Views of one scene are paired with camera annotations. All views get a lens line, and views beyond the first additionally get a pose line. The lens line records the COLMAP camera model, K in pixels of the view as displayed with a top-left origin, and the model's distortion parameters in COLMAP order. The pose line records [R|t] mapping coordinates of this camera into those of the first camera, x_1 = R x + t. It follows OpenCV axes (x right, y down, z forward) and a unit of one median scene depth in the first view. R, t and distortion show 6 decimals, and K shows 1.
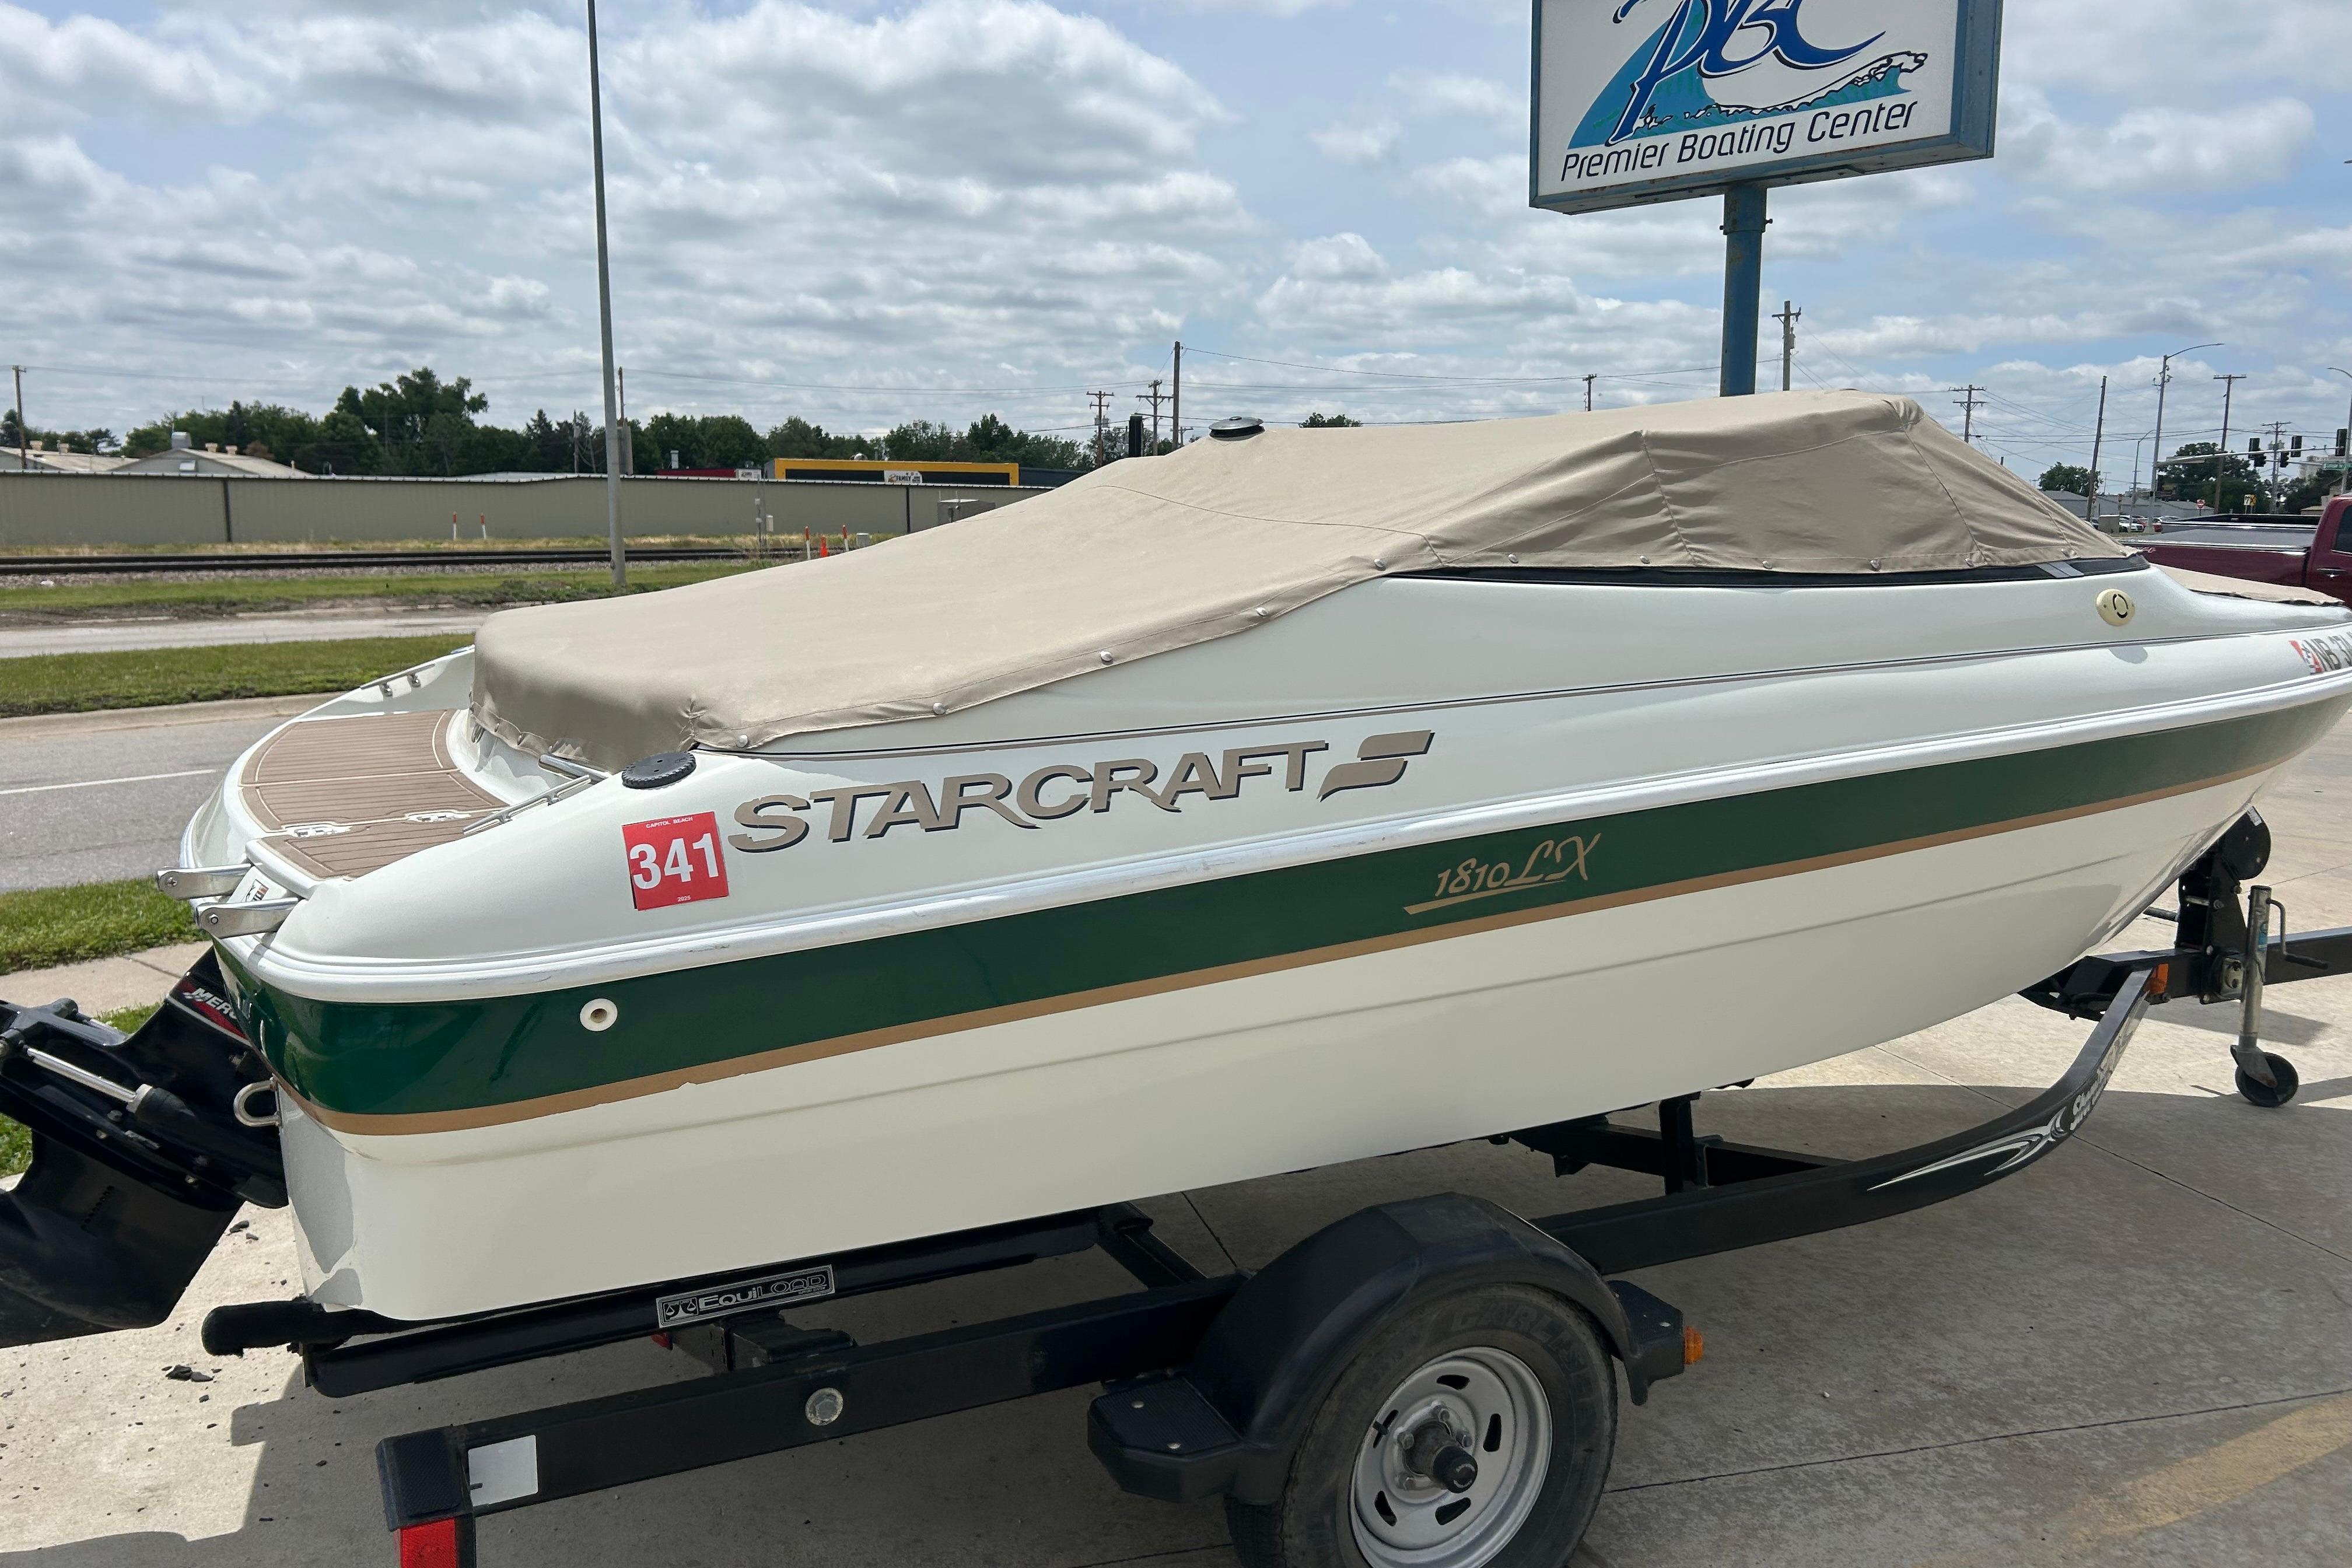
lens RADIAL K [[1767.6, 0, 1161.3], [0, 1767.6, 788.8], [0, 0, 1]] dist [0.042021, -0.047080]
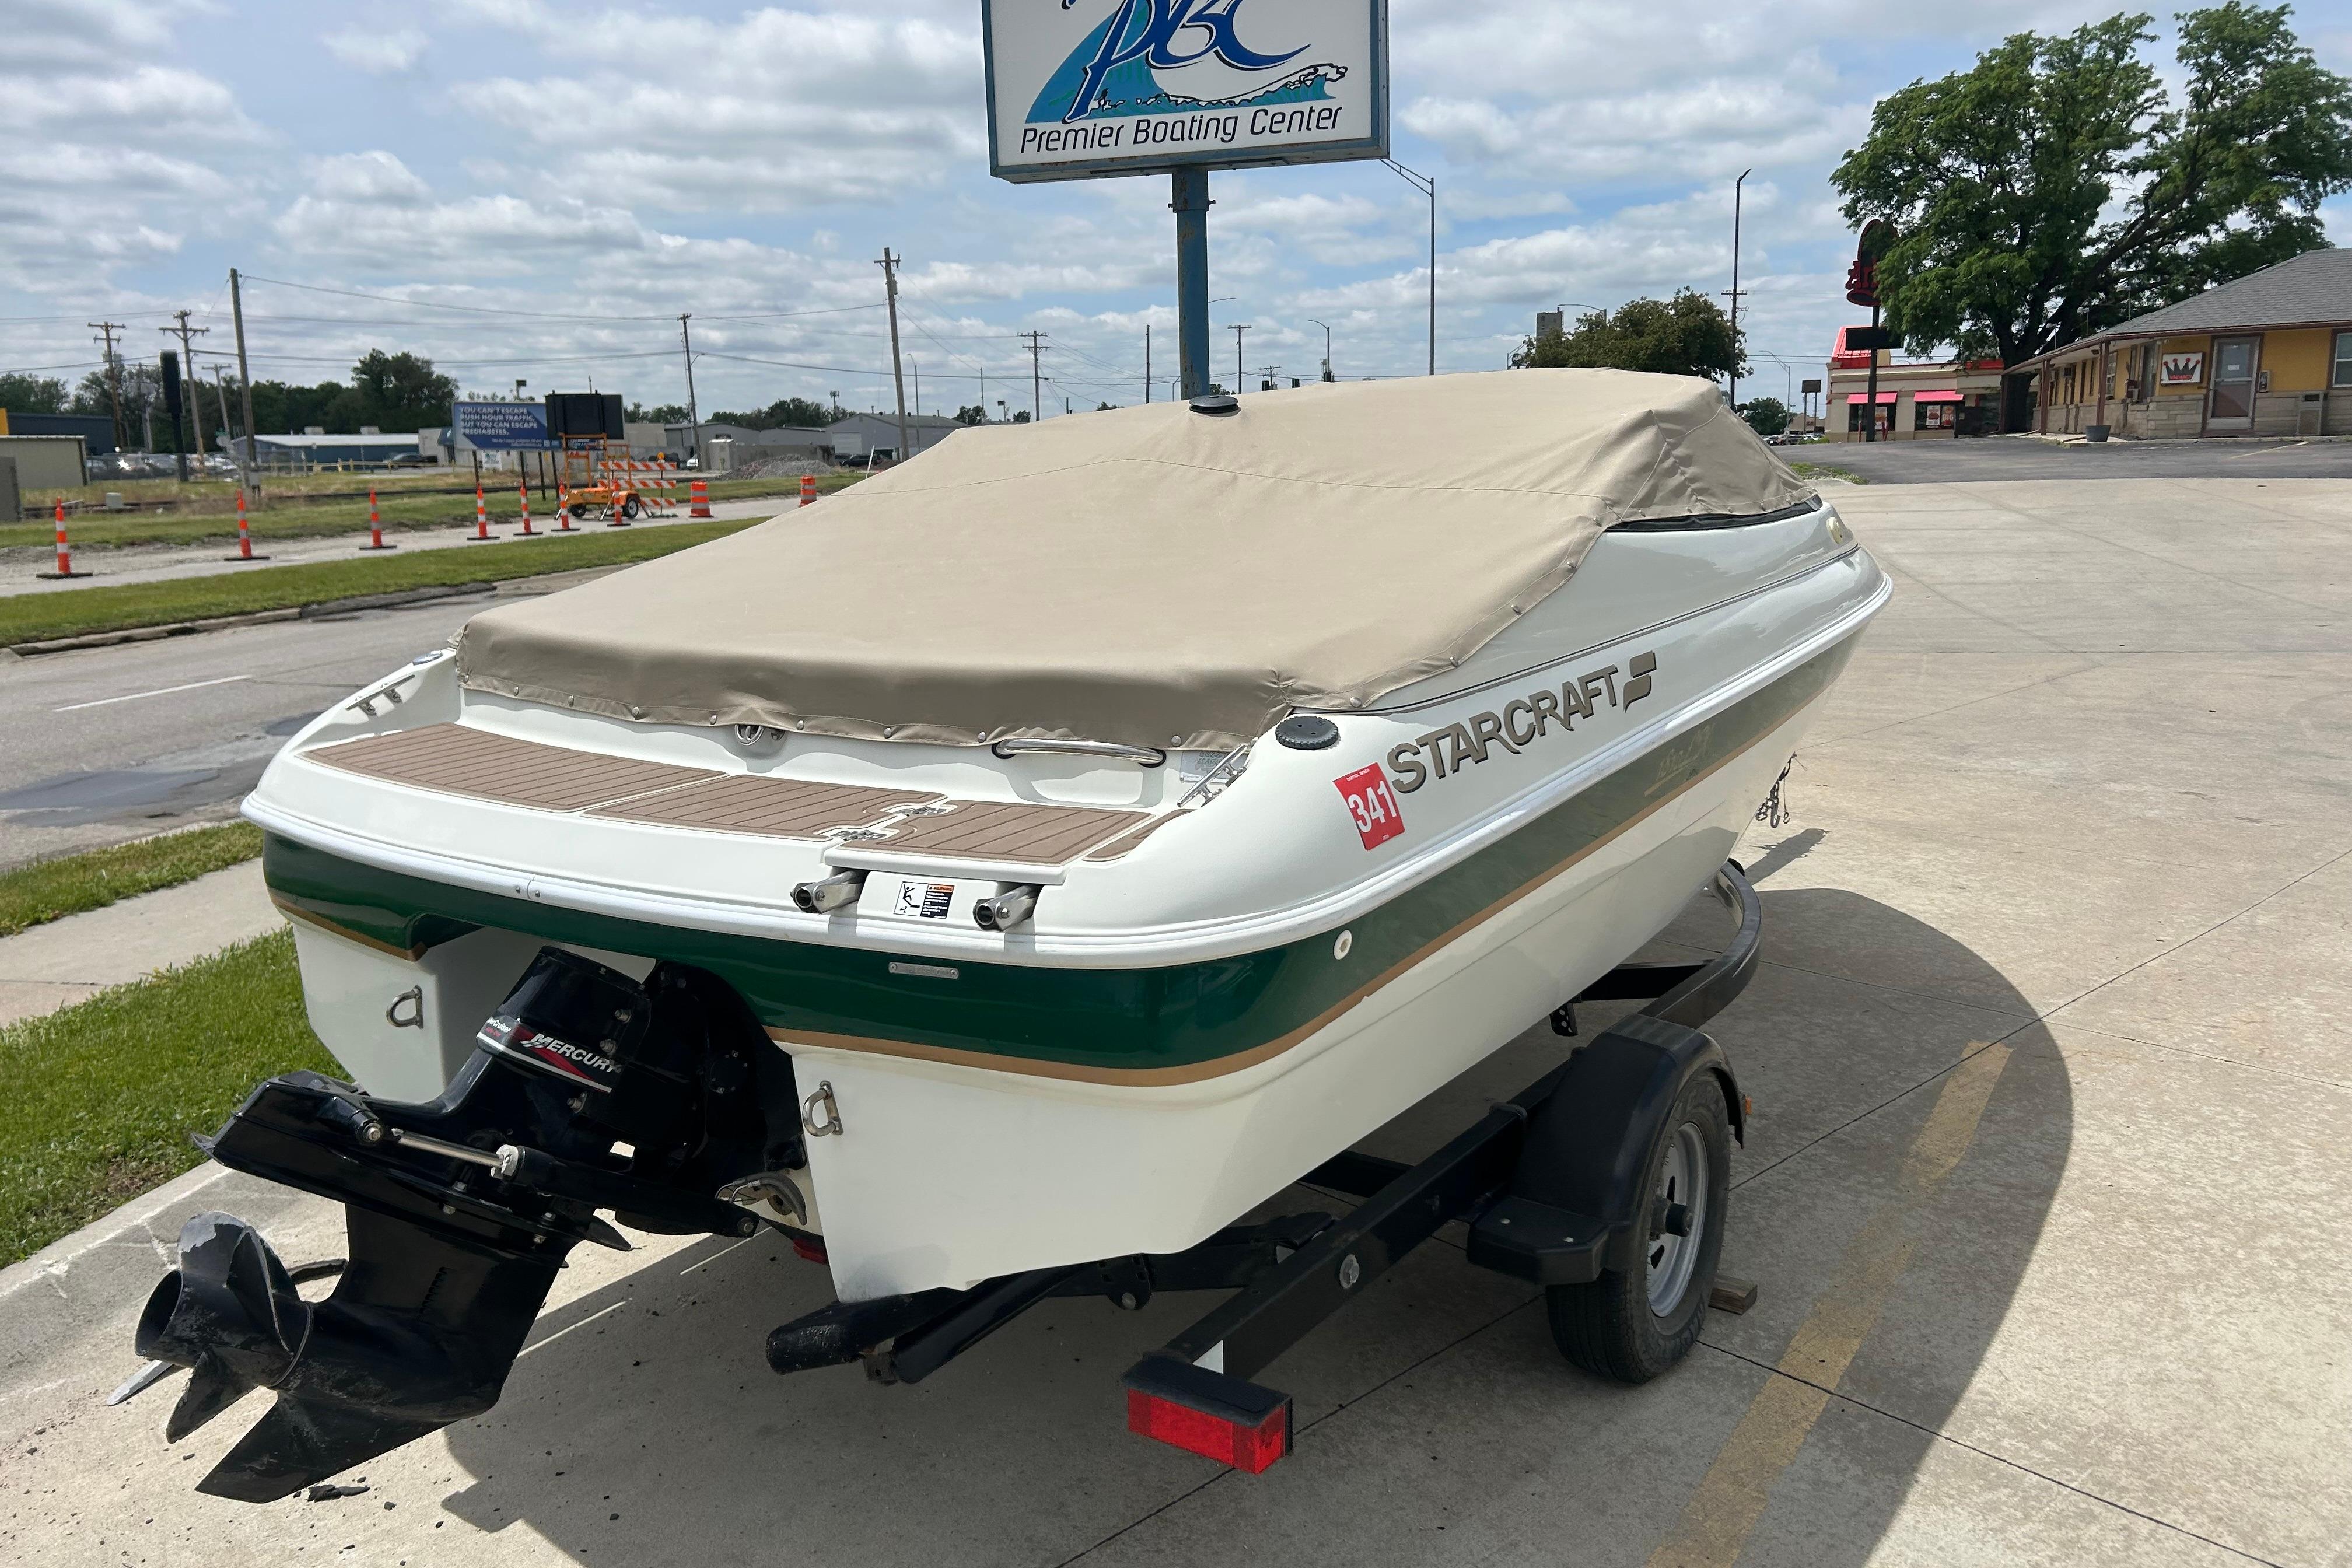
lens RADIAL K [[1769.0, 0, 1166.1], [0, 1769.0, 797.8], [0, 0, 1]] dist [0.037066, -0.037980]
pose [[0.878658, -0.113664, 0.463725, -0.271668], [0.096434, 0.993481, 0.060792, -0.014153], [-0.467612, -0.008696, 0.883891, 0.010760]]
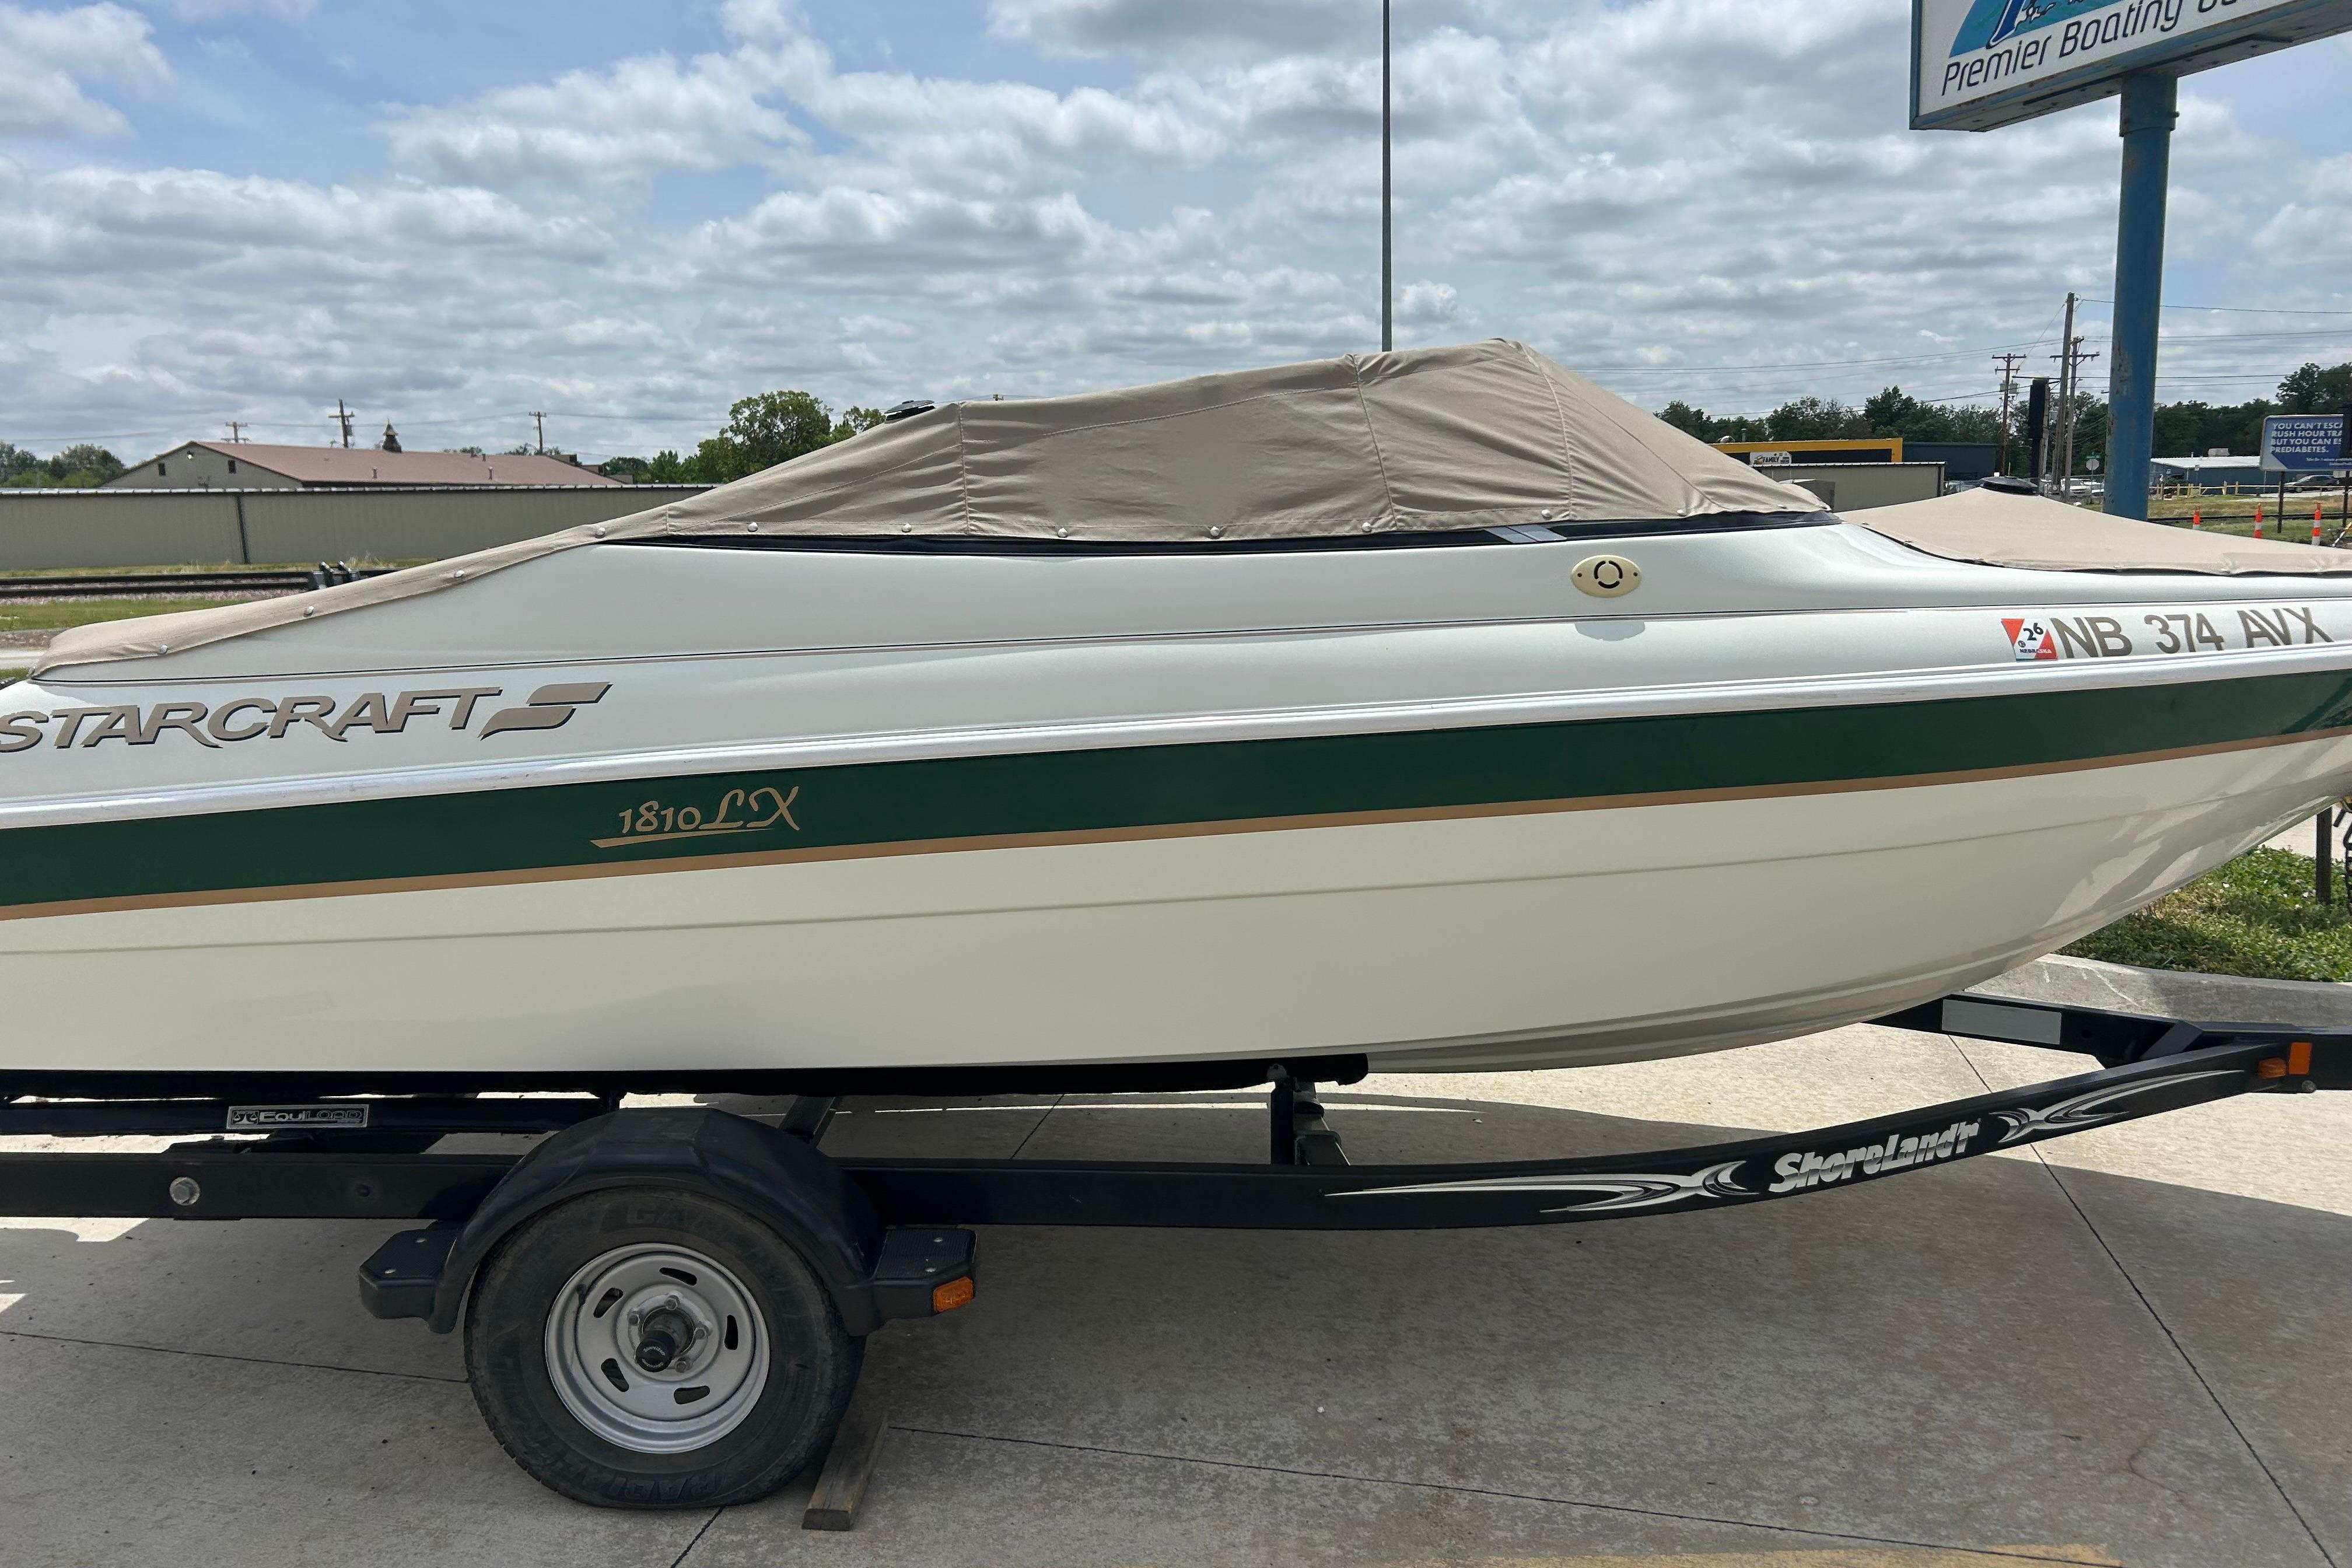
lens RADIAL K [[1748.6, 0, 1163.6], [0, 1748.6, 806.1], [0, 0, 1]] dist [0.039280, -0.037086]
pose [[0.884272, 0.057475, -0.463421, 0.350127], [-0.049349, 0.998341, 0.029652, -0.001953], [0.464357, -0.003351, 0.885642, 0.065494]]
